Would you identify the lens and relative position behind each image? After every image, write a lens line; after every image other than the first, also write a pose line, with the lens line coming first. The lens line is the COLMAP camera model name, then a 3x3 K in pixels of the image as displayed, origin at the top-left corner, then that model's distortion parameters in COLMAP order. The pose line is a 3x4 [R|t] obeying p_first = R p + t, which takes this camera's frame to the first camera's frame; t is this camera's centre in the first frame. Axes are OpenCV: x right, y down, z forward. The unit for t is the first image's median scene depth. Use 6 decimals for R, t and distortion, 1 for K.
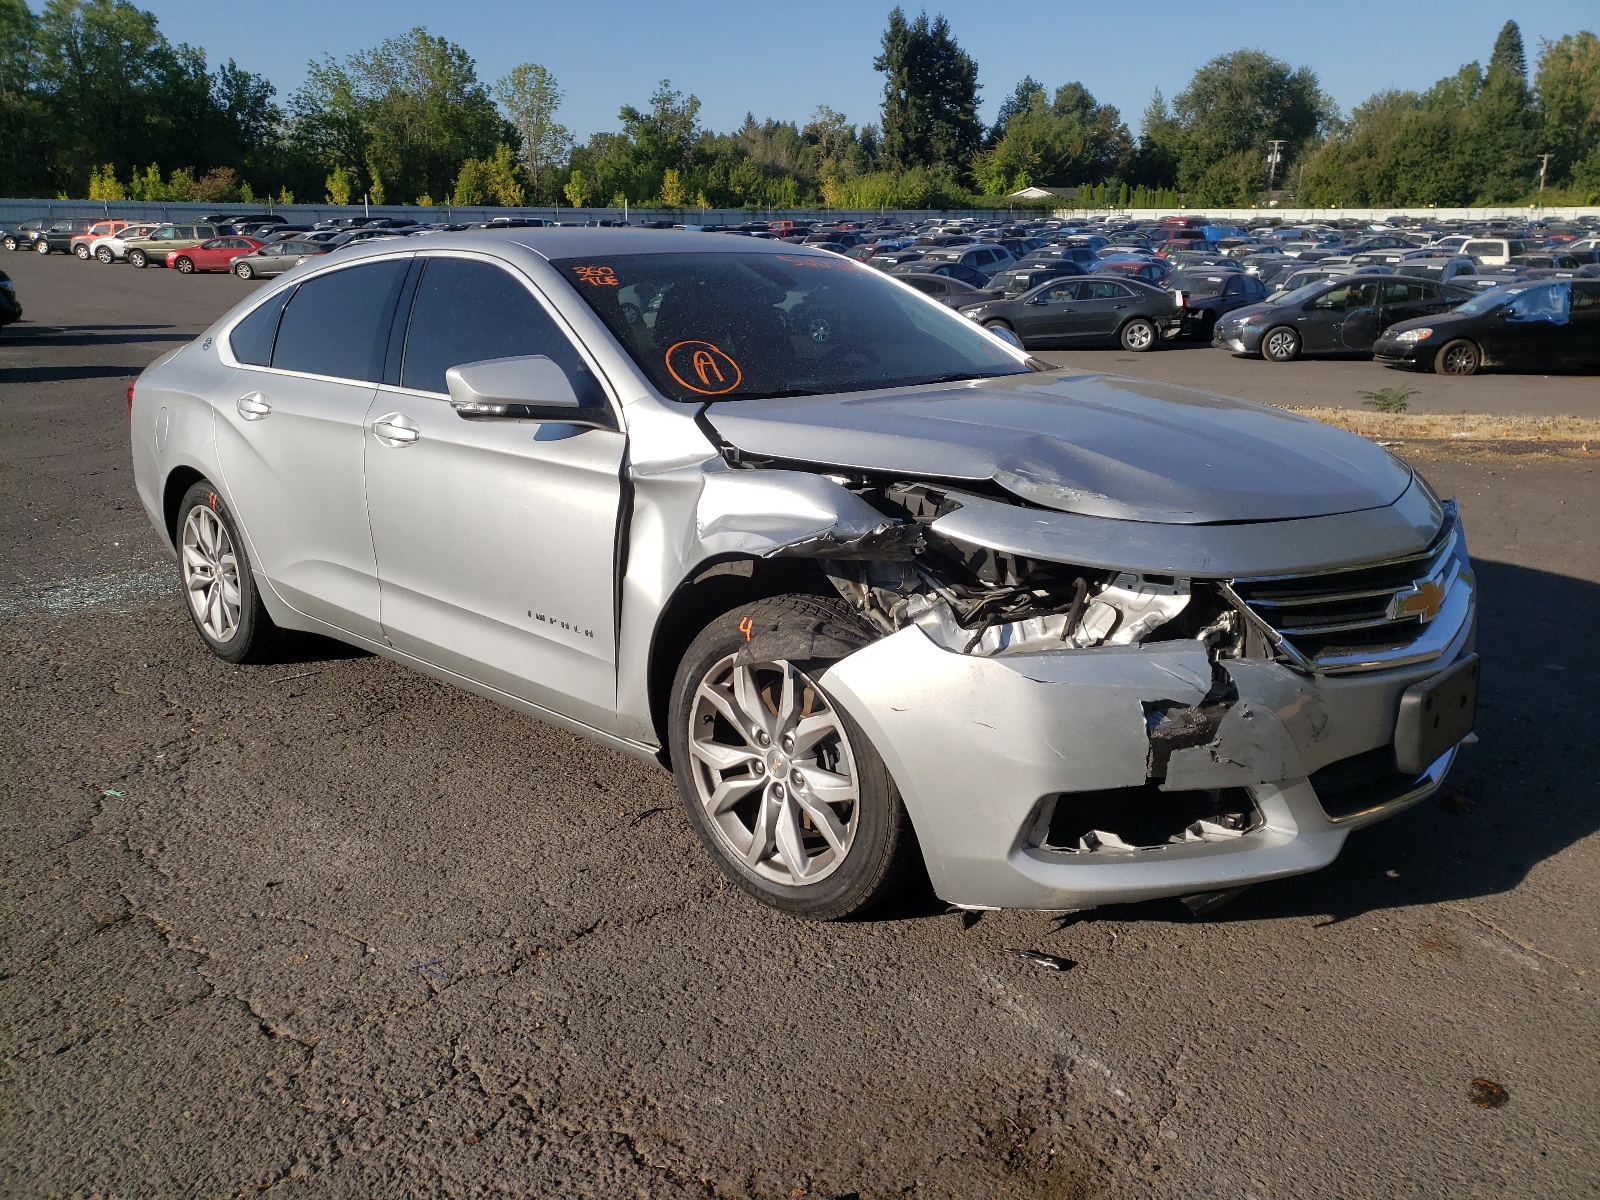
lens RADIAL K [[1453.5, 0, 800.0], [0, 1453.5, 600.0], [0, 0, 1]] dist [0.158259, -0.405010]
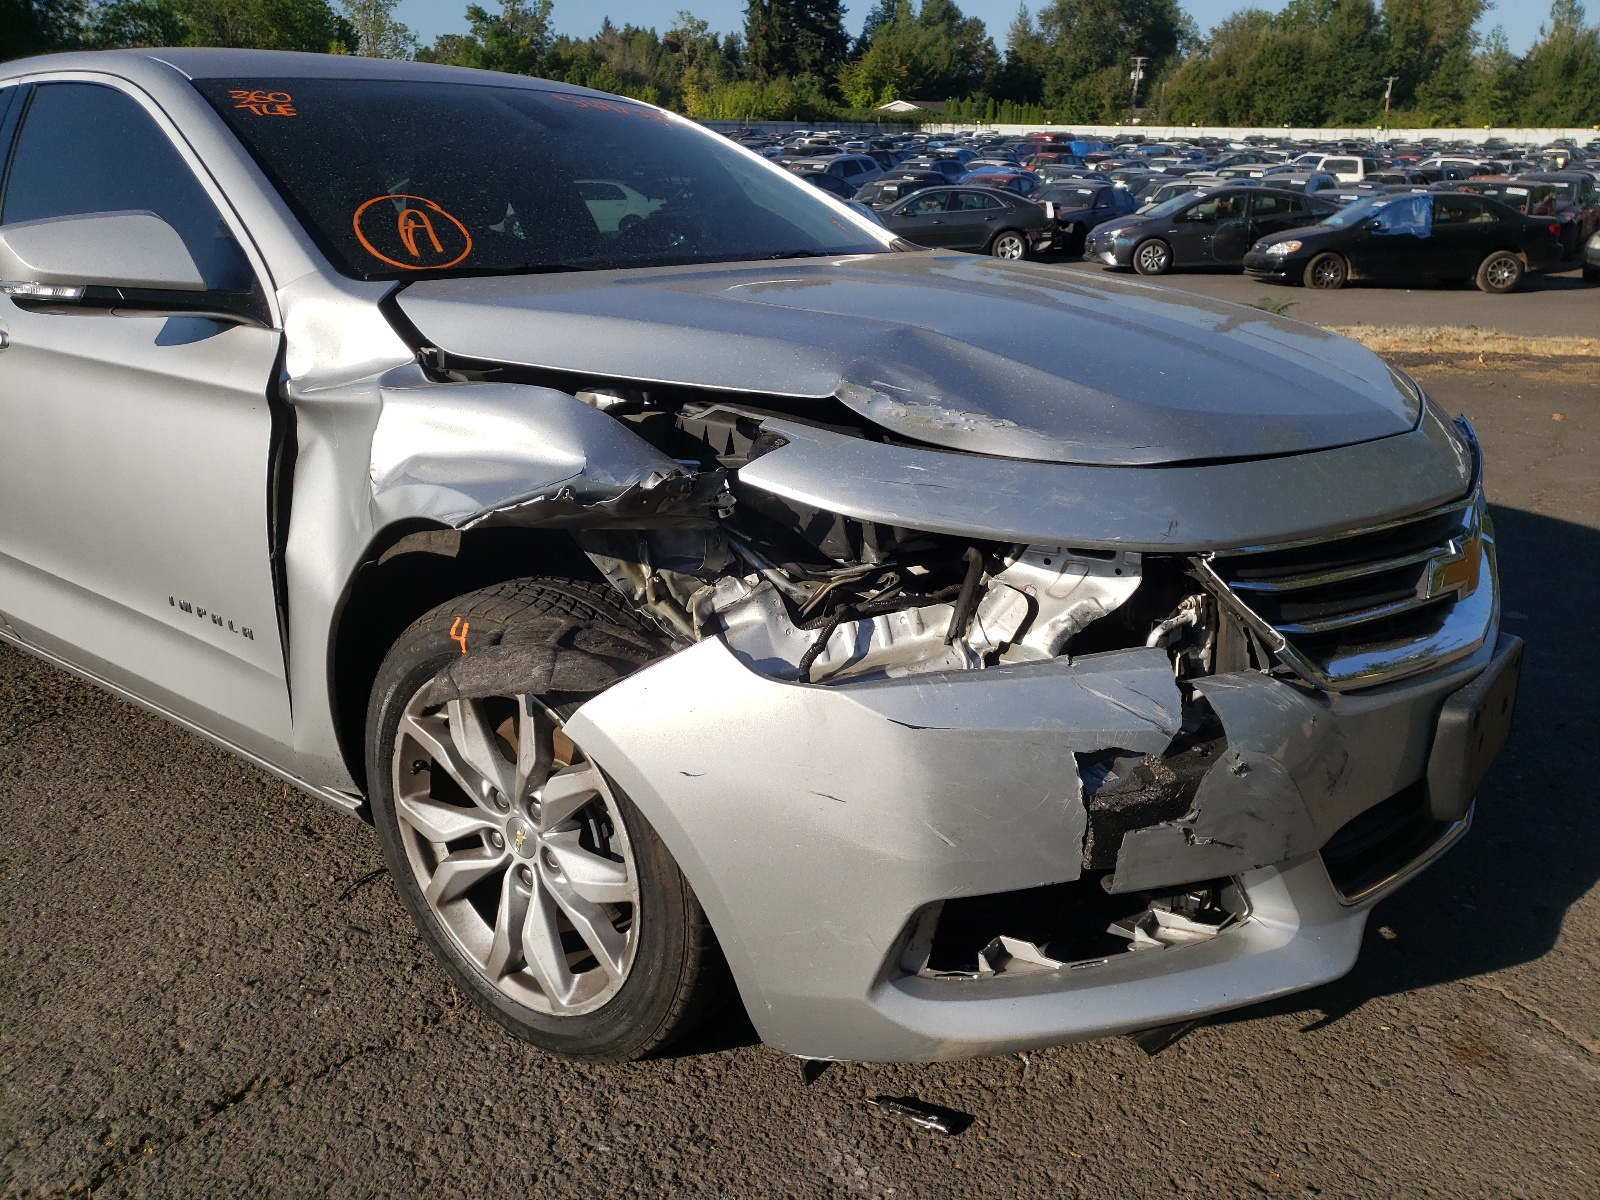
lens RADIAL K [[1451.7, 0, 800.0], [0, 1451.7, 600.0], [0, 0, 1]] dist [0.110006, -0.174770]
pose [[0.996219, -0.021071, 0.084279, 0.053968], [0.016553, 0.998406, 0.053951, -0.026309], [-0.085282, -0.052352, 0.994981, 0.328996]]
